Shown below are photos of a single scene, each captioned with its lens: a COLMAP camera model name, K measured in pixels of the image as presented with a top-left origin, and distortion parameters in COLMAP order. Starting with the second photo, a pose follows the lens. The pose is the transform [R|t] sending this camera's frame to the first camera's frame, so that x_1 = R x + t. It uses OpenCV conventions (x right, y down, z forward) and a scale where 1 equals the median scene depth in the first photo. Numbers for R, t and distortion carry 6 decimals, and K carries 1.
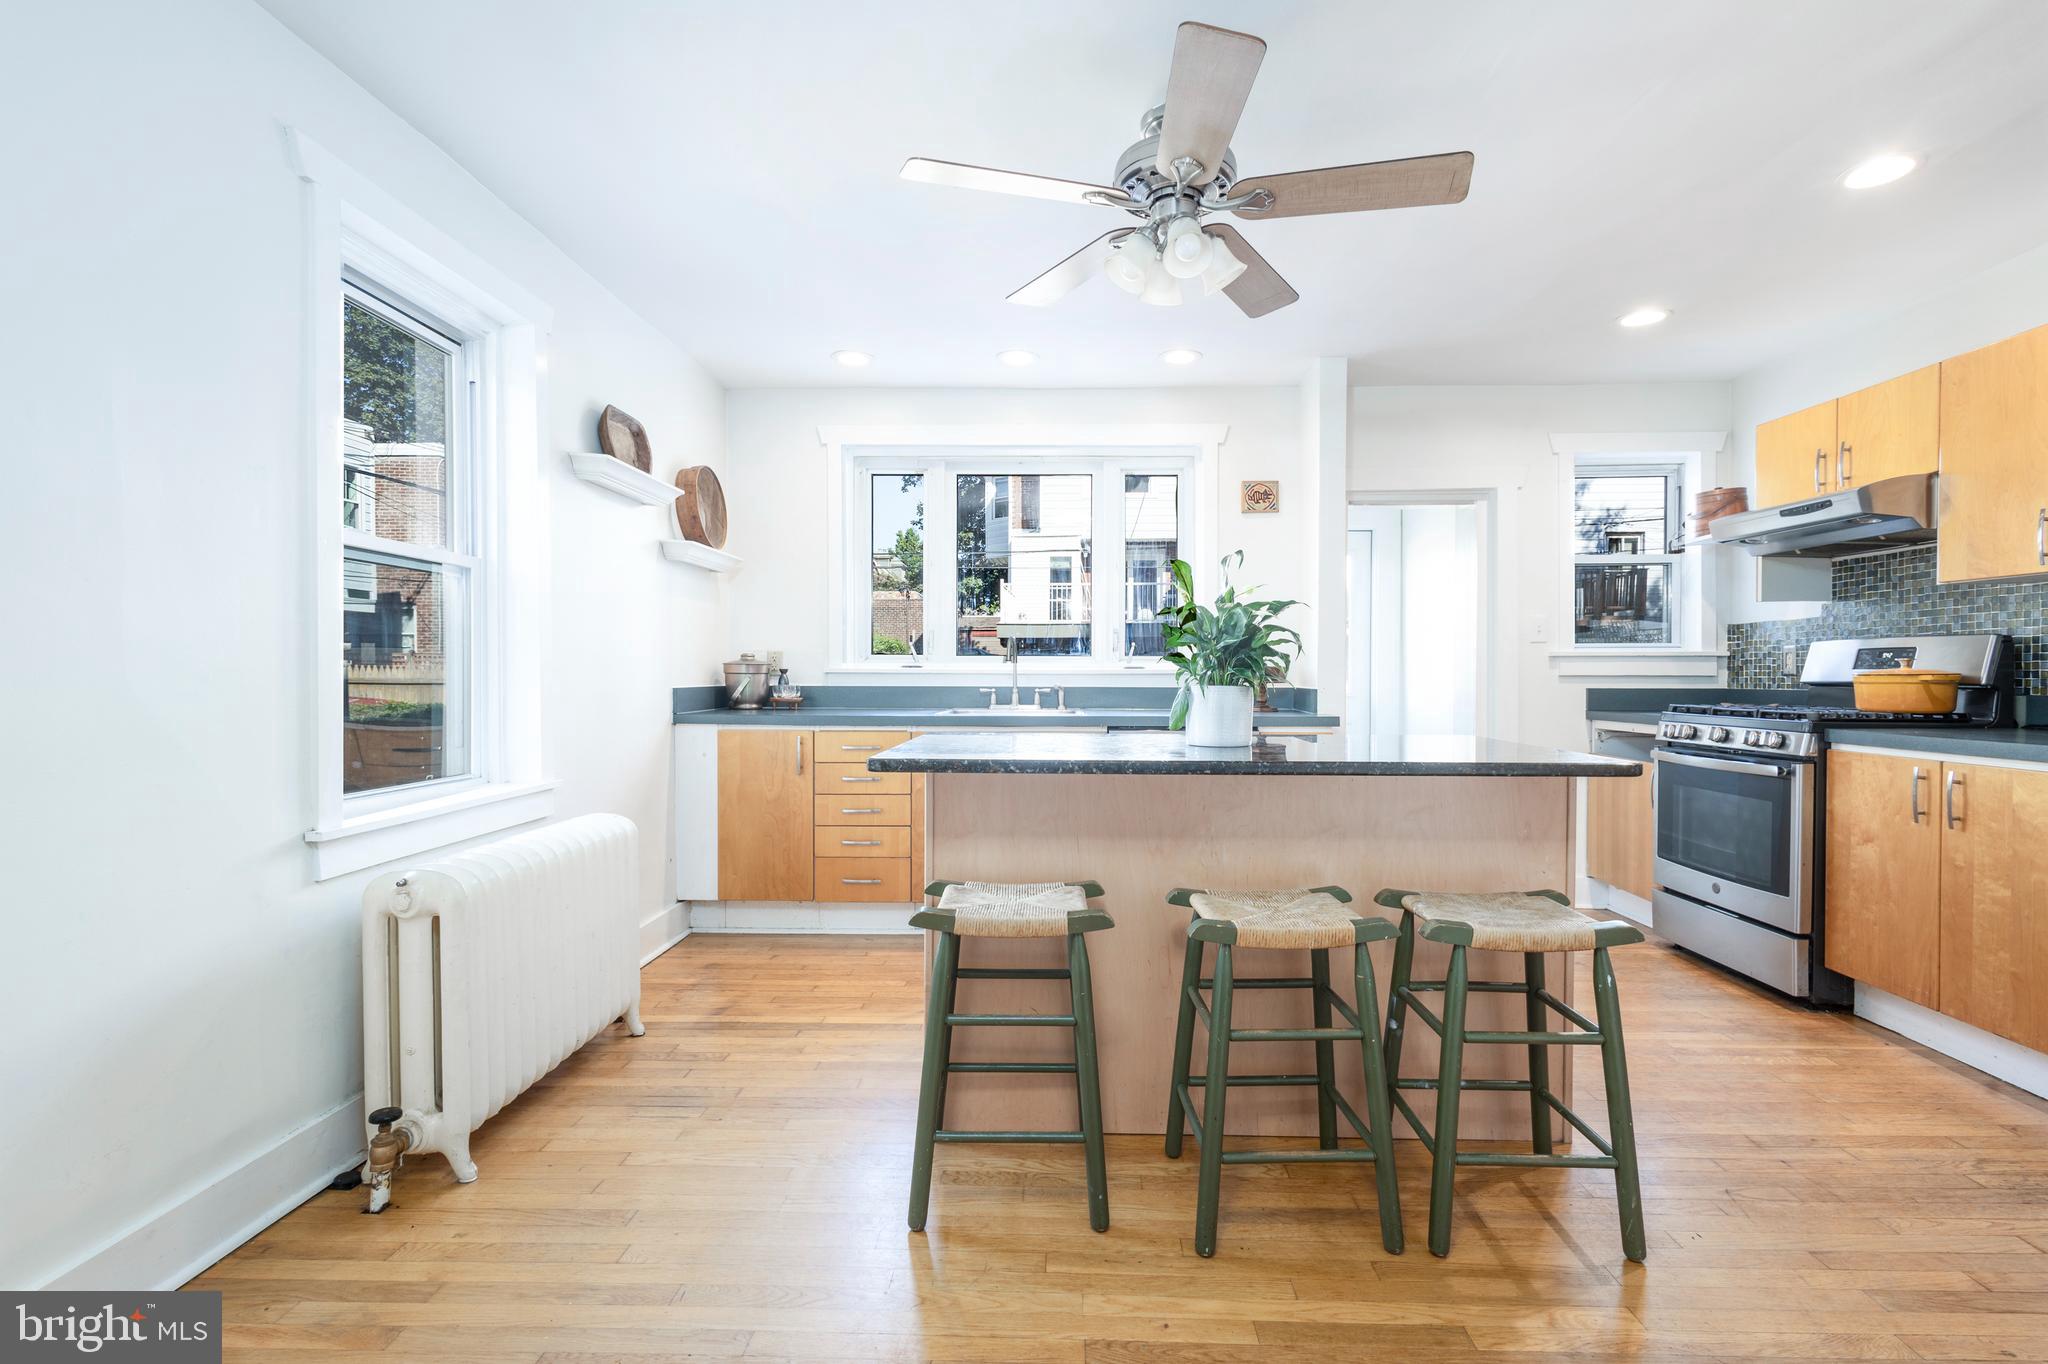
lens RADIAL K [[954.5, 0, 1033.5], [0, 954.5, 688.6], [0, 0, 1]] dist [0.008808, -0.000234]
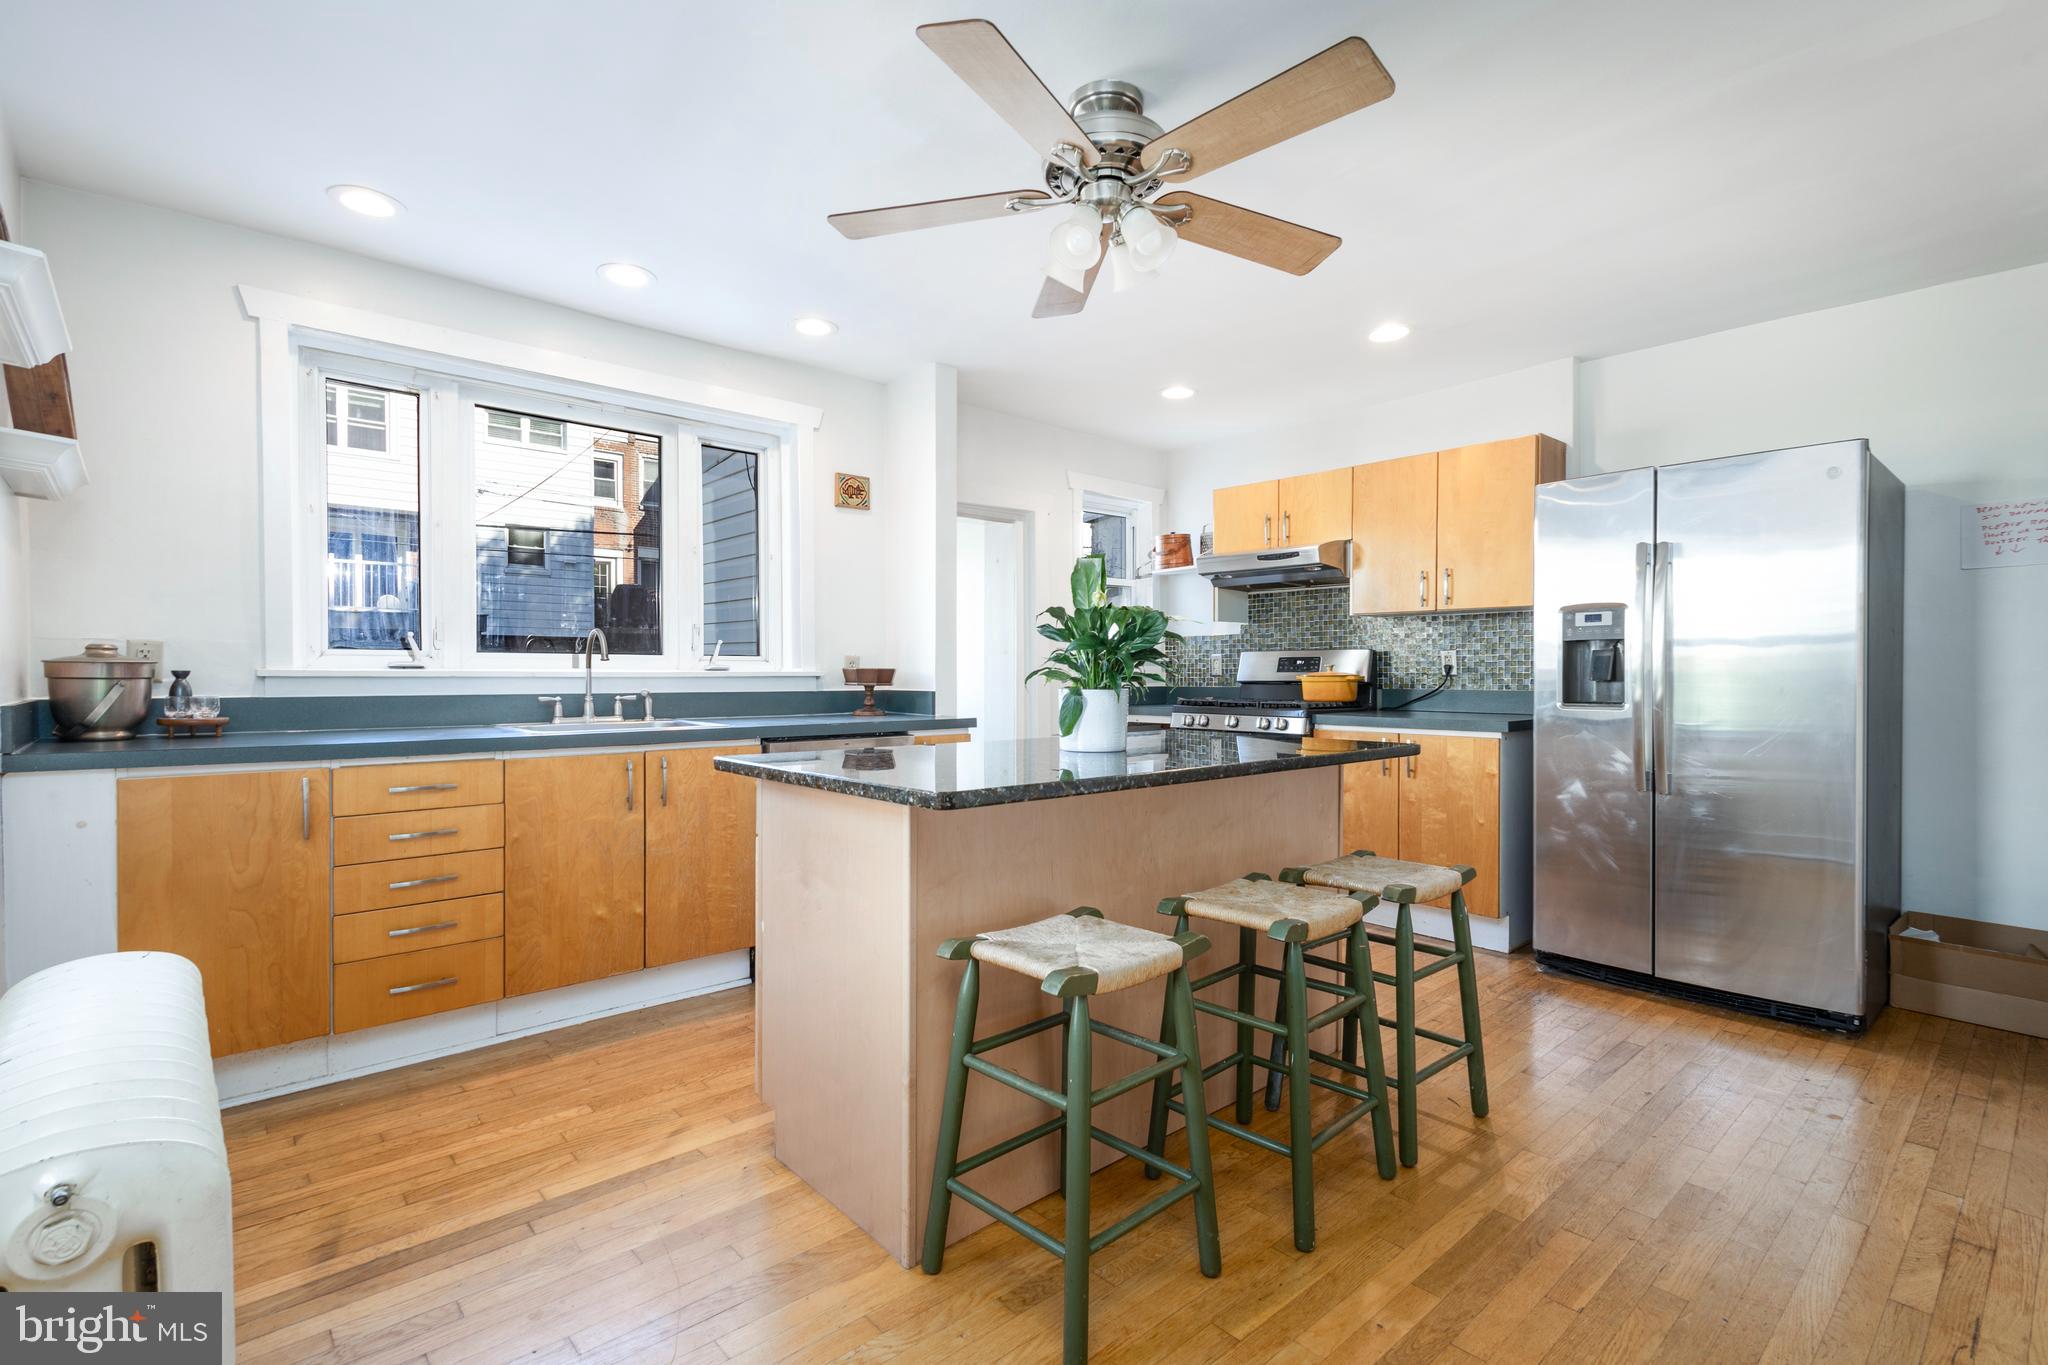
lens RADIAL K [[952.2, 0, 1018.1], [0, 952.2, 684.5], [0, 0, 1]] dist [0.004940, -0.000391]
pose [[0.720747, -0.009361, 0.693135, -0.361309], [0.012854, 0.999917, 0.000138, -0.006128], [-0.693079, 0.008810, 0.720808, 0.232796]]
